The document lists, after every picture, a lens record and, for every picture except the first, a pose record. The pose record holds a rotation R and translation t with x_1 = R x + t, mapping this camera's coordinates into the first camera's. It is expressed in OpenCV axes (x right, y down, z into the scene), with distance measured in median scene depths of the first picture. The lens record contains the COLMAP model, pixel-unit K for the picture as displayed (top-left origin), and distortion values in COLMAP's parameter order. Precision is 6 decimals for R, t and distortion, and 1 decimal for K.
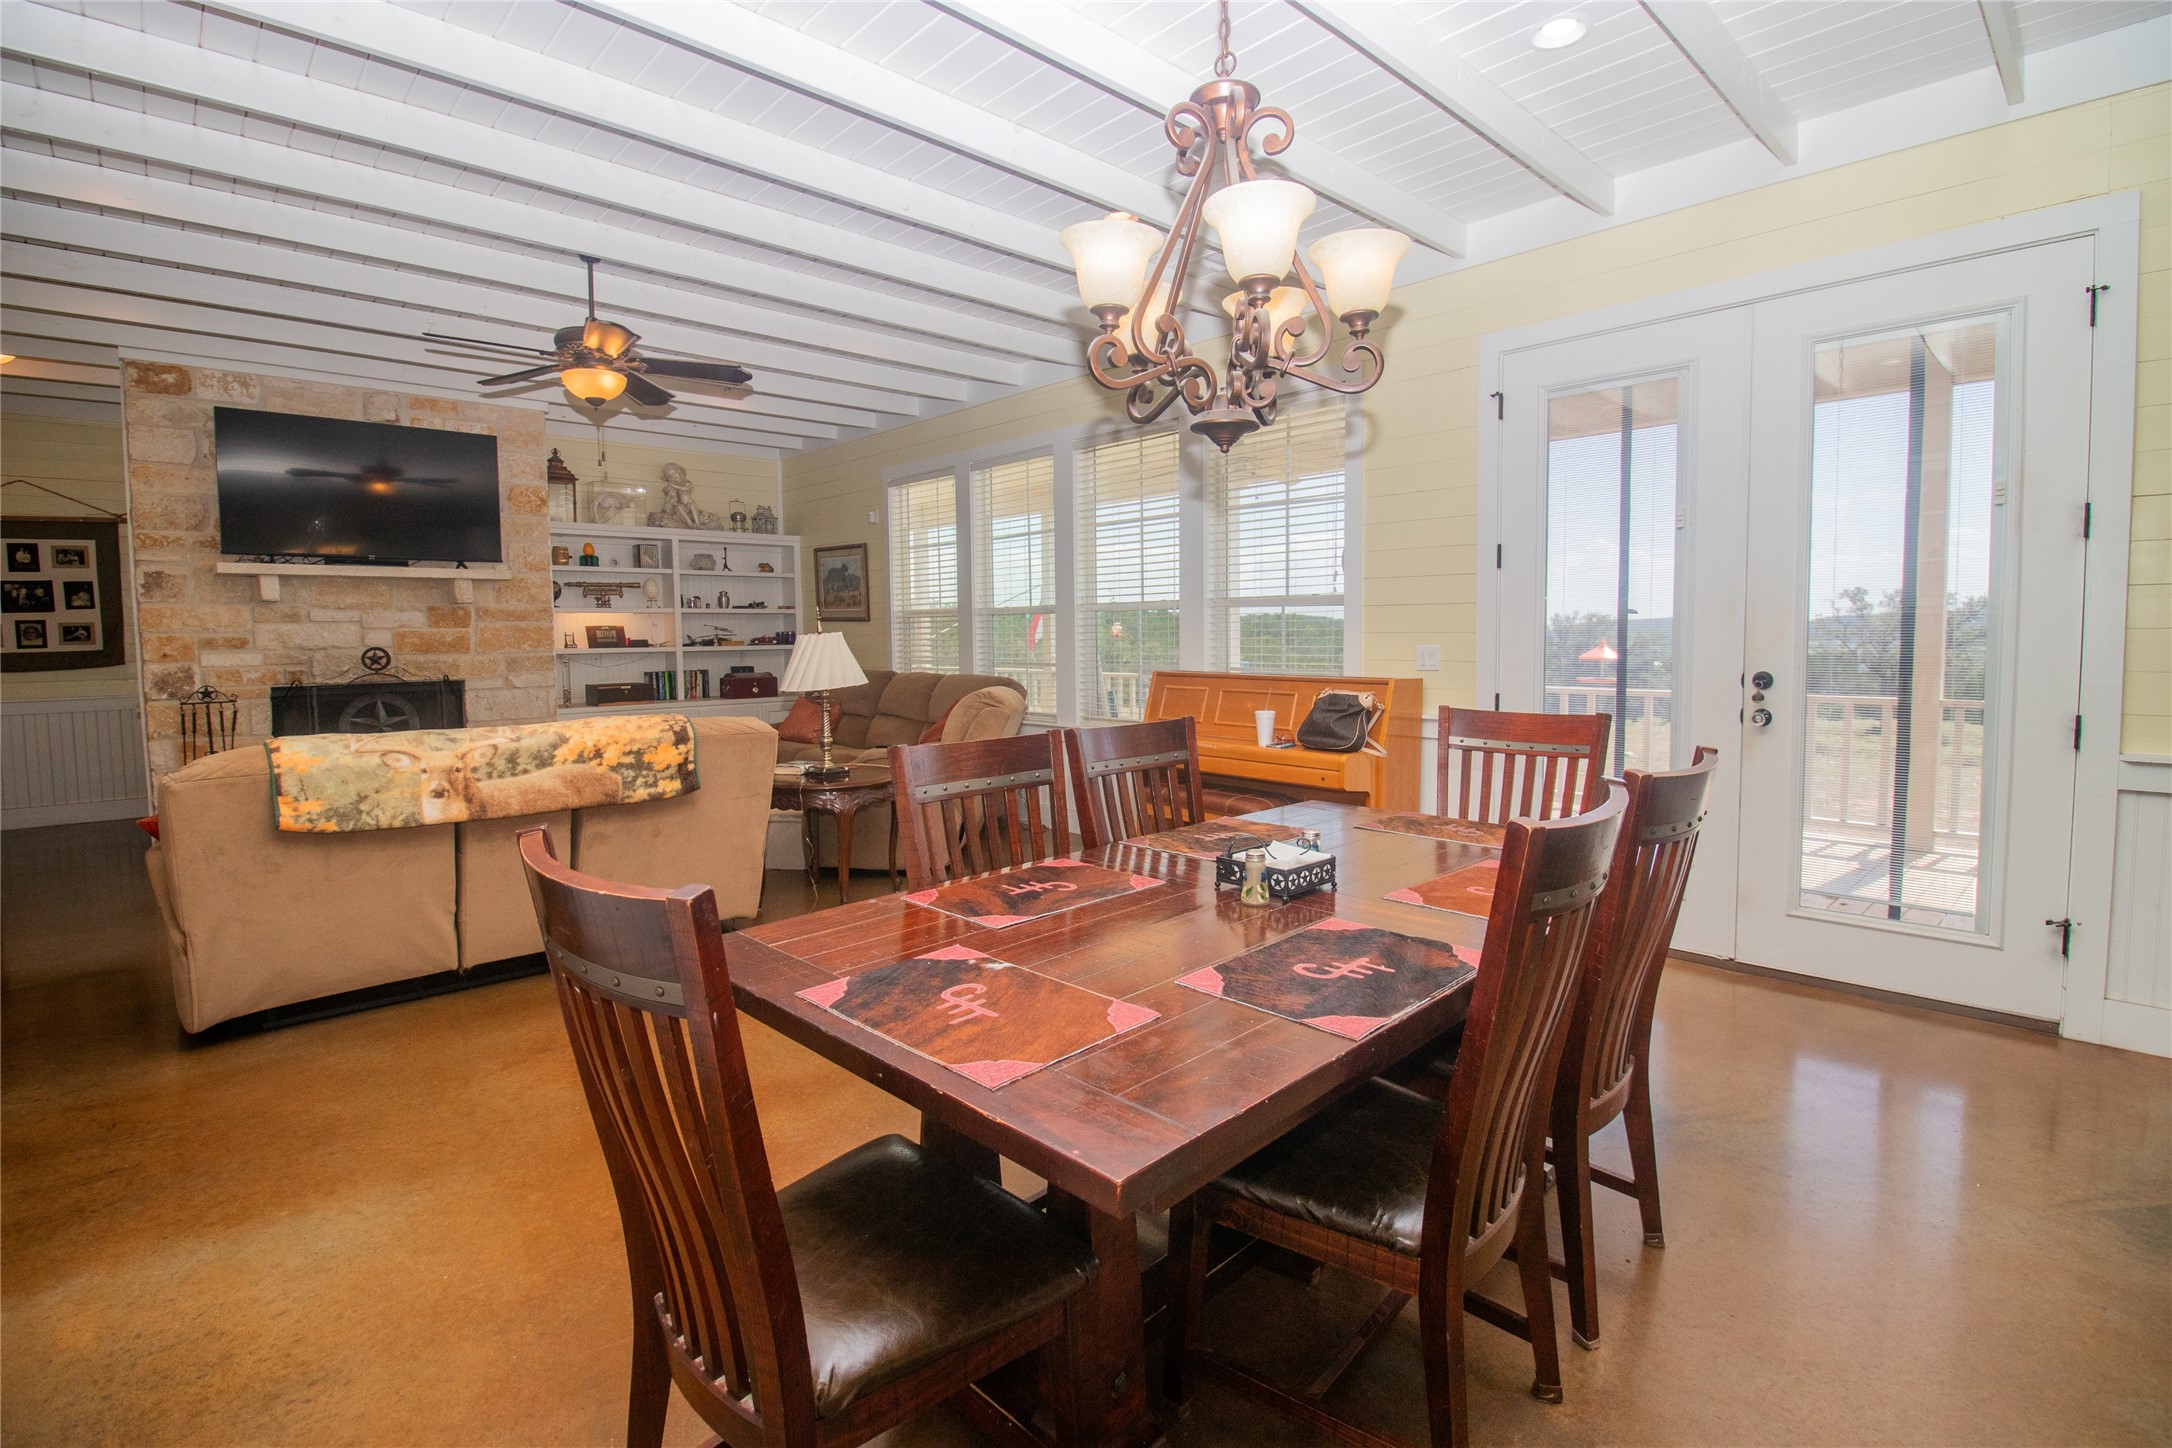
lens RADIAL K [[1024.8, 0, 1093.8], [0, 1024.8, 698.1], [0, 0, 1]] dist [0.001354, -0.014230]
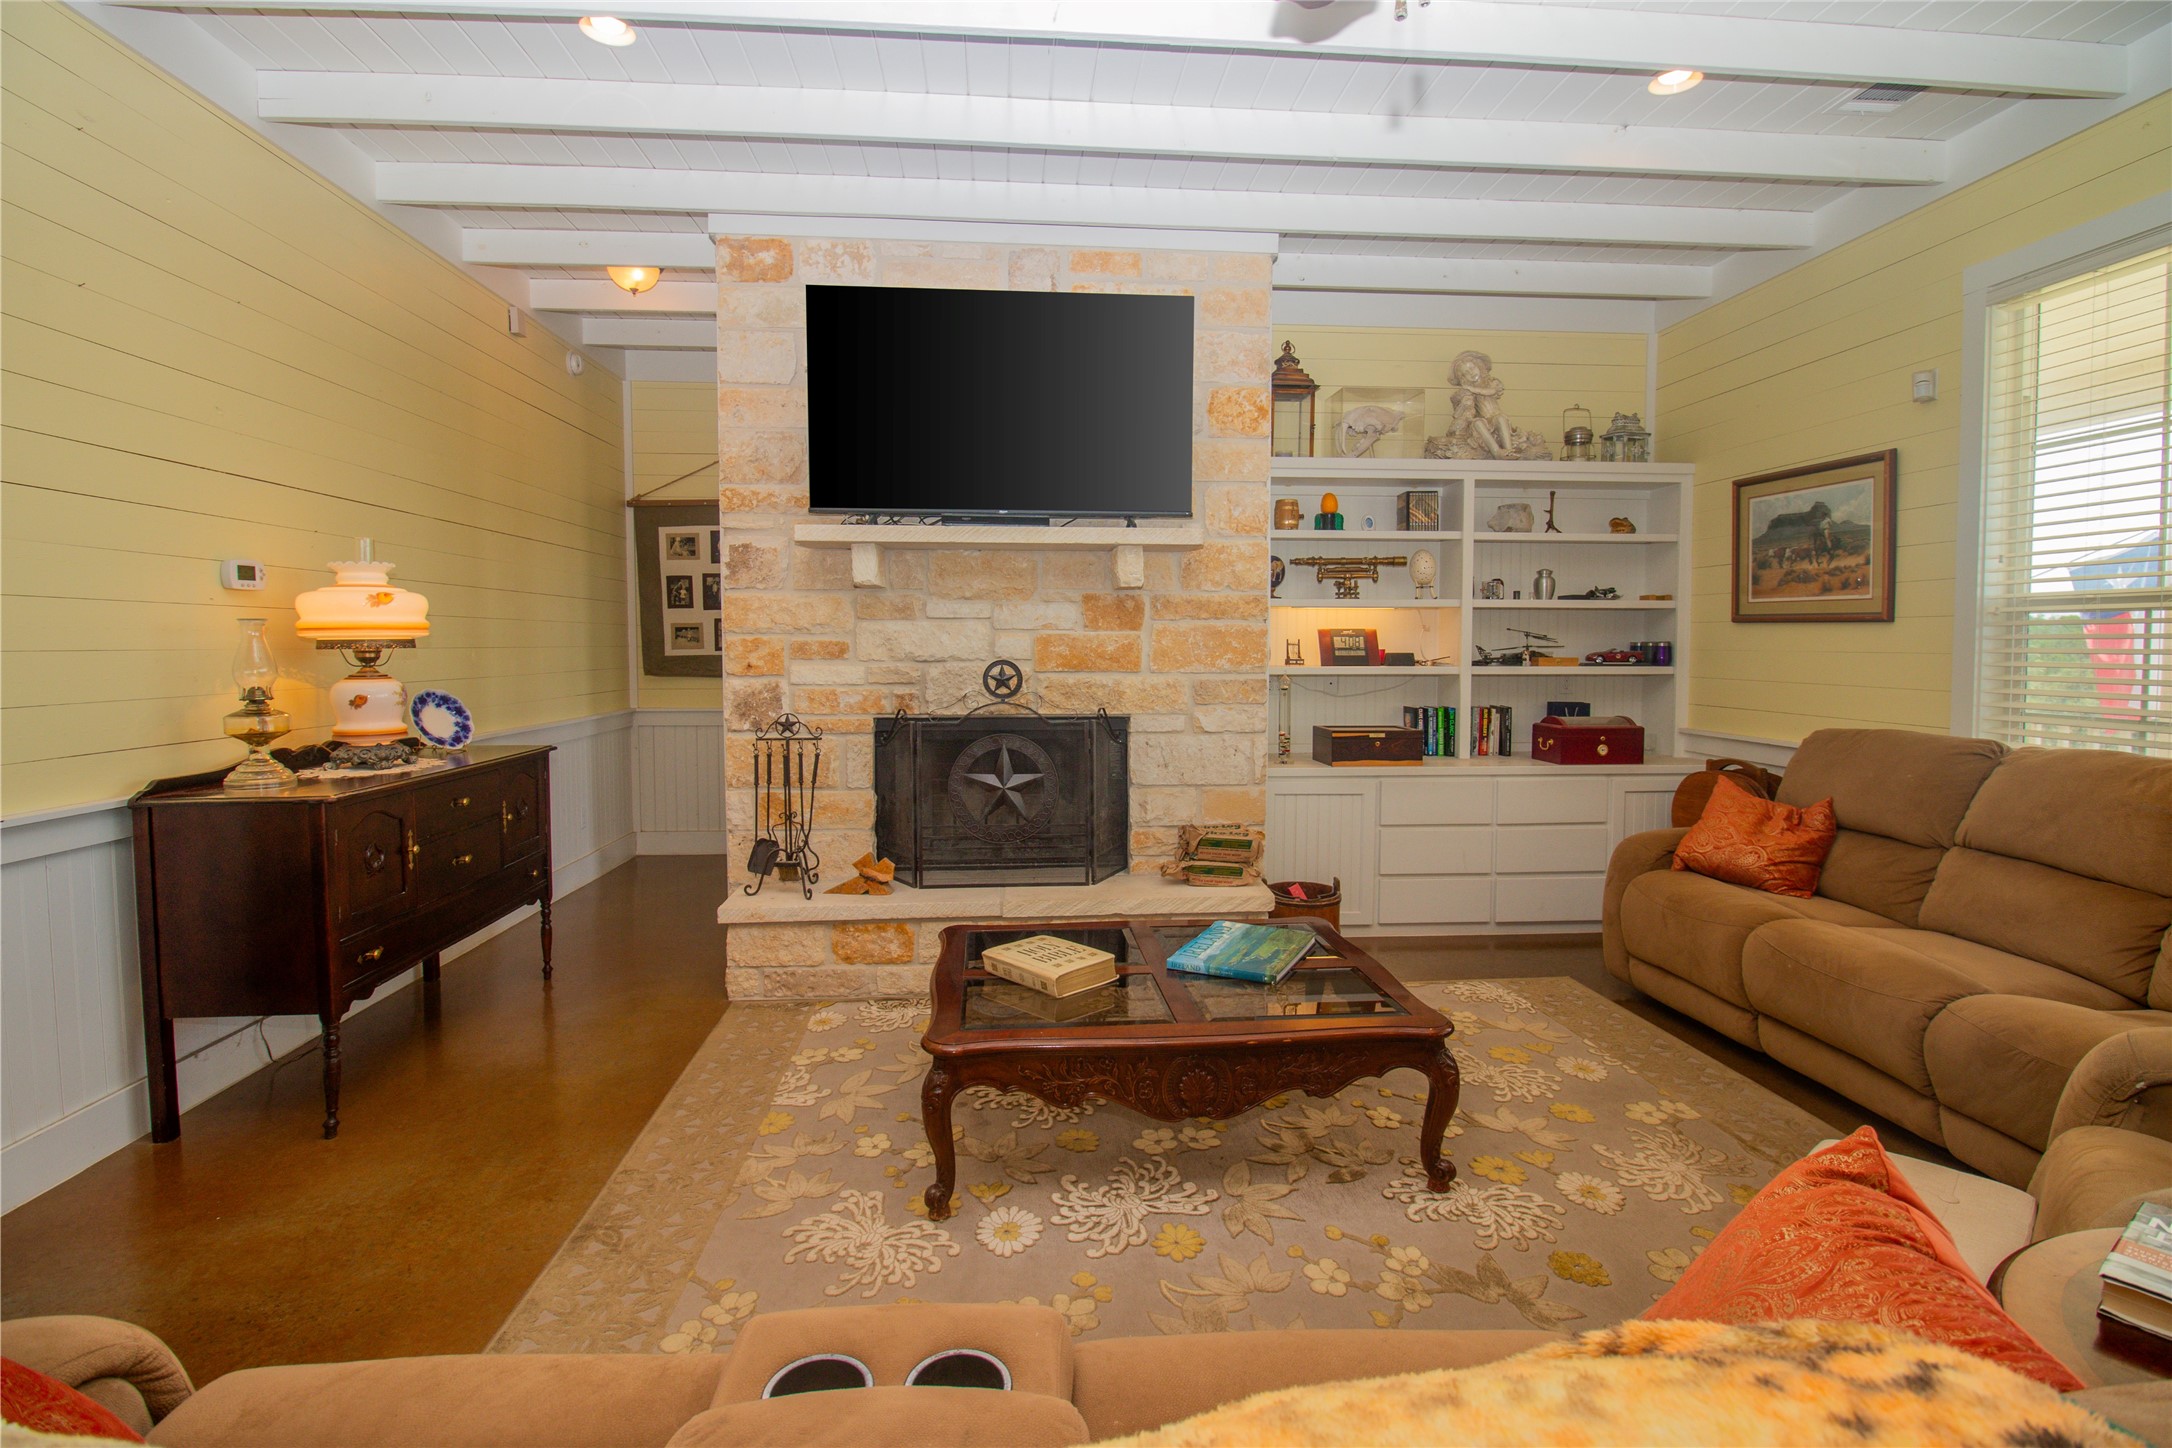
lens RADIAL K [[1024.8, 0, 1093.8], [0, 1024.8, 698.1], [0, 0, 1]] dist [0.001354, -0.014230]
pose [[0.783089, 0.045794, -0.620222, -0.234977], [-0.050112, 0.998689, 0.010466, -0.030880], [0.619888, 0.022885, 0.784357, 0.468415]]
